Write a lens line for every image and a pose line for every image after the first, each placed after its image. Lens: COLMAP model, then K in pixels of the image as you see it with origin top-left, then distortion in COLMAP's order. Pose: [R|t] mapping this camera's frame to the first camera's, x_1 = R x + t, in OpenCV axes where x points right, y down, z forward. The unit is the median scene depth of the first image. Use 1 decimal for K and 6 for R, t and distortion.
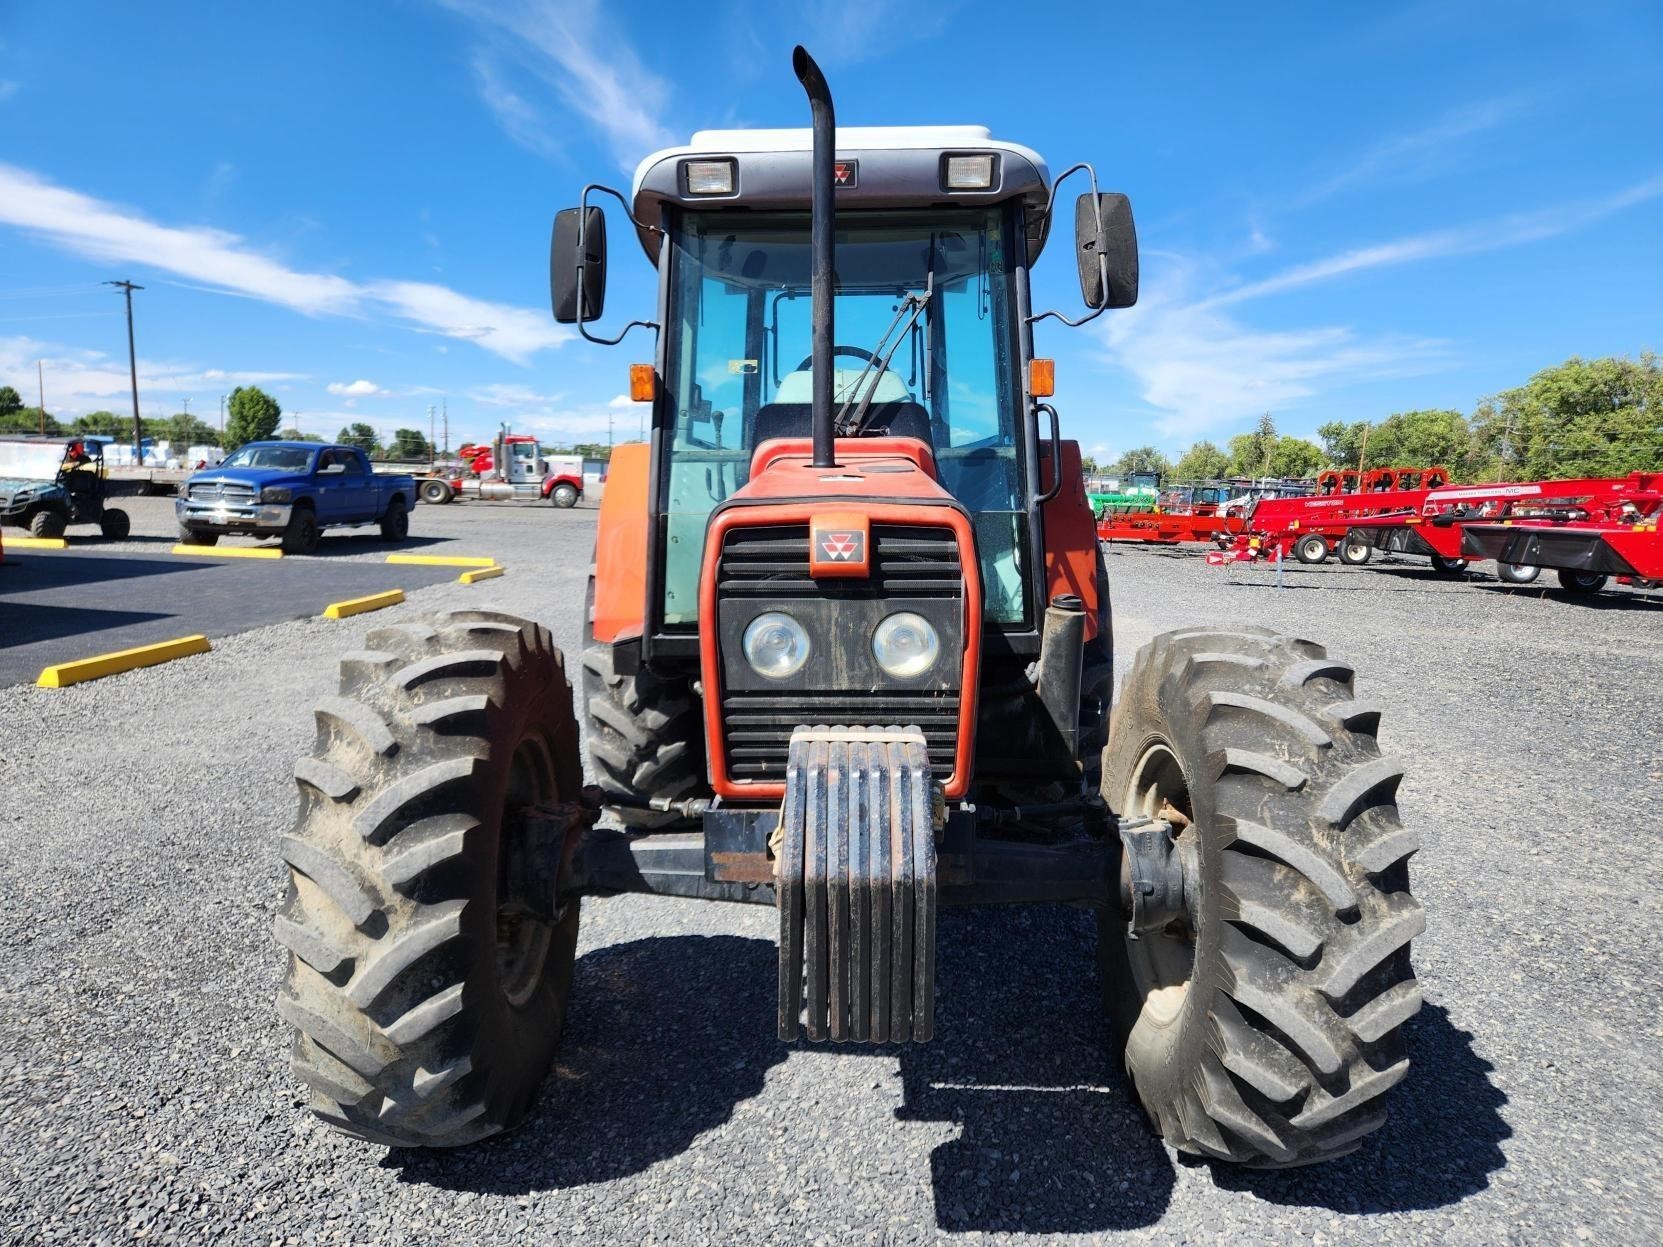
lens RADIAL K [[1125.5, 0, 825.8], [0, 1125.5, 636.1], [0, 0, 1]] dist [0.080072, -0.065418]
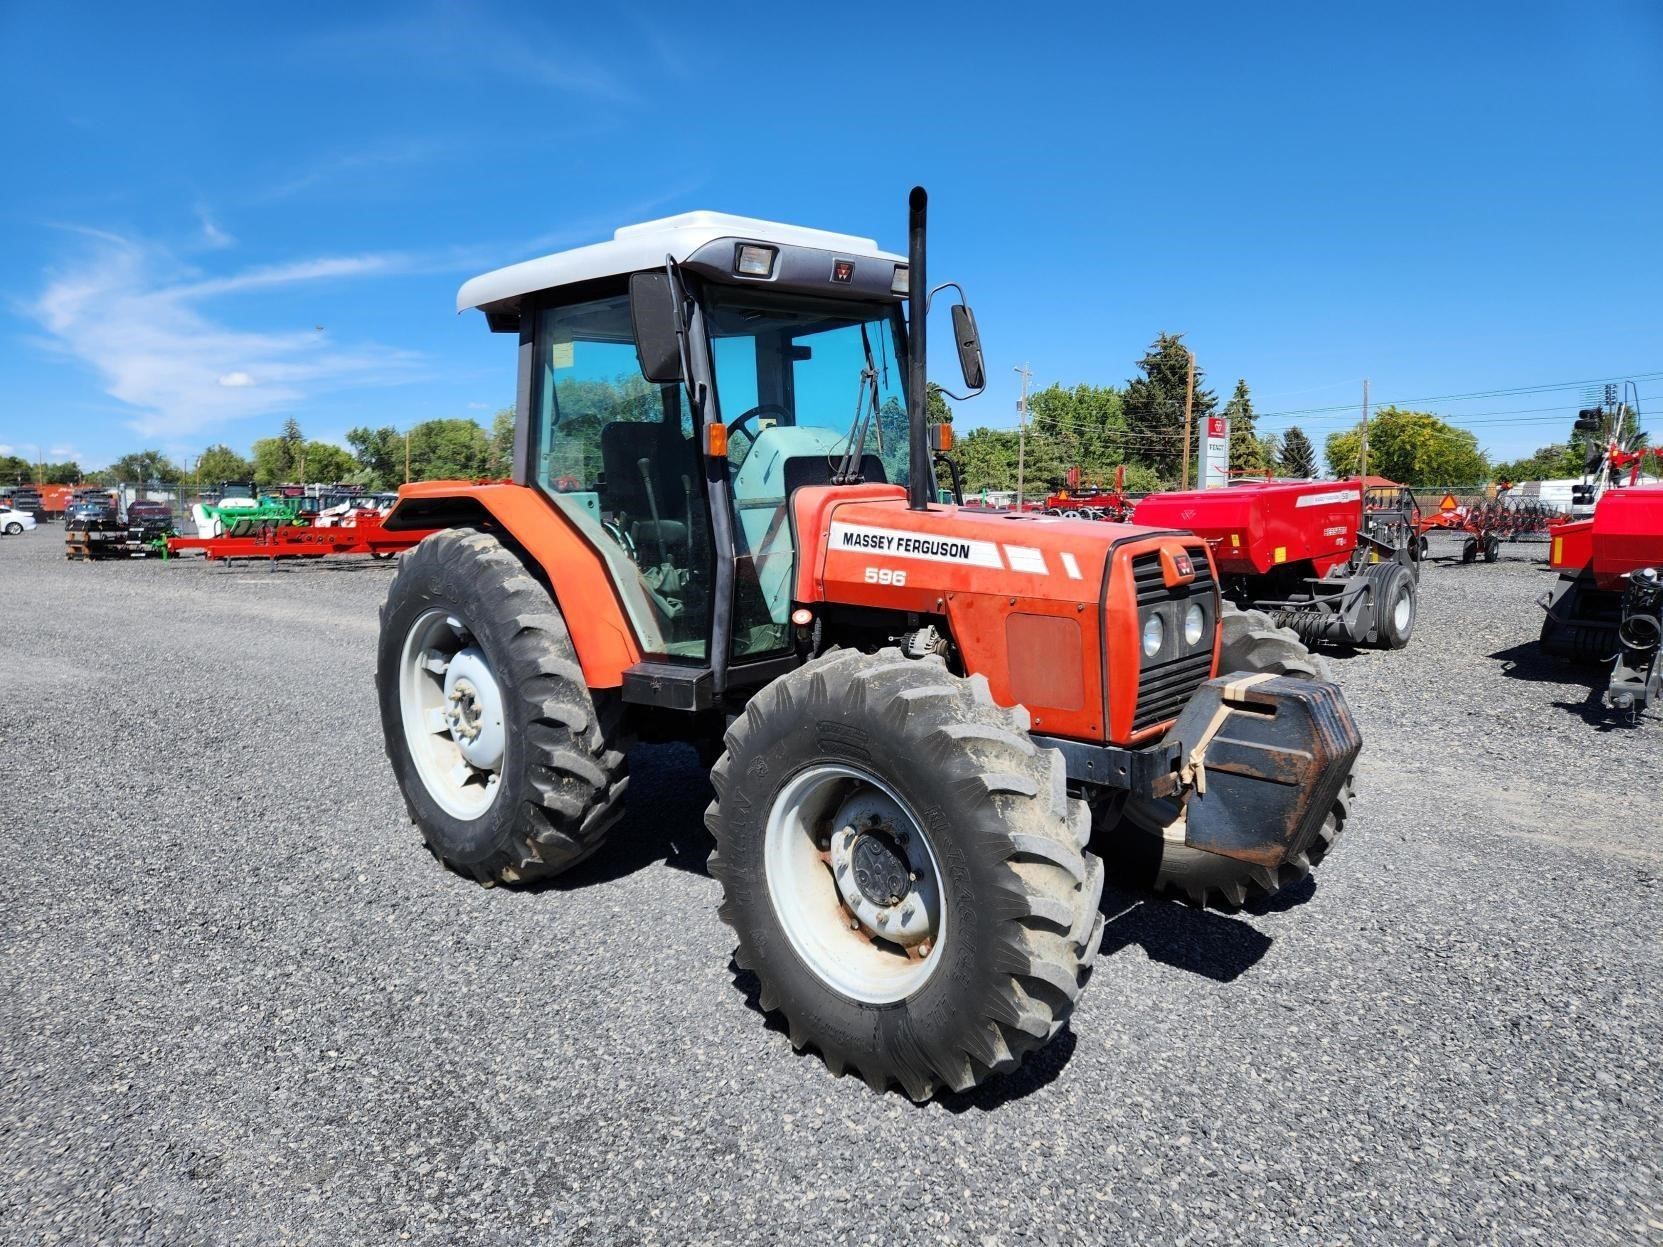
lens RADIAL K [[1125.5, 0, 825.8], [0, 1125.5, 636.1], [0, 0, 1]] dist [0.080072, -0.065418]
pose [[0.674549, -0.124201, 0.727707, -0.748424], [0.126248, 0.990632, 0.052049, -0.064794], [-0.727355, 0.056762, 0.683910, 0.154929]]
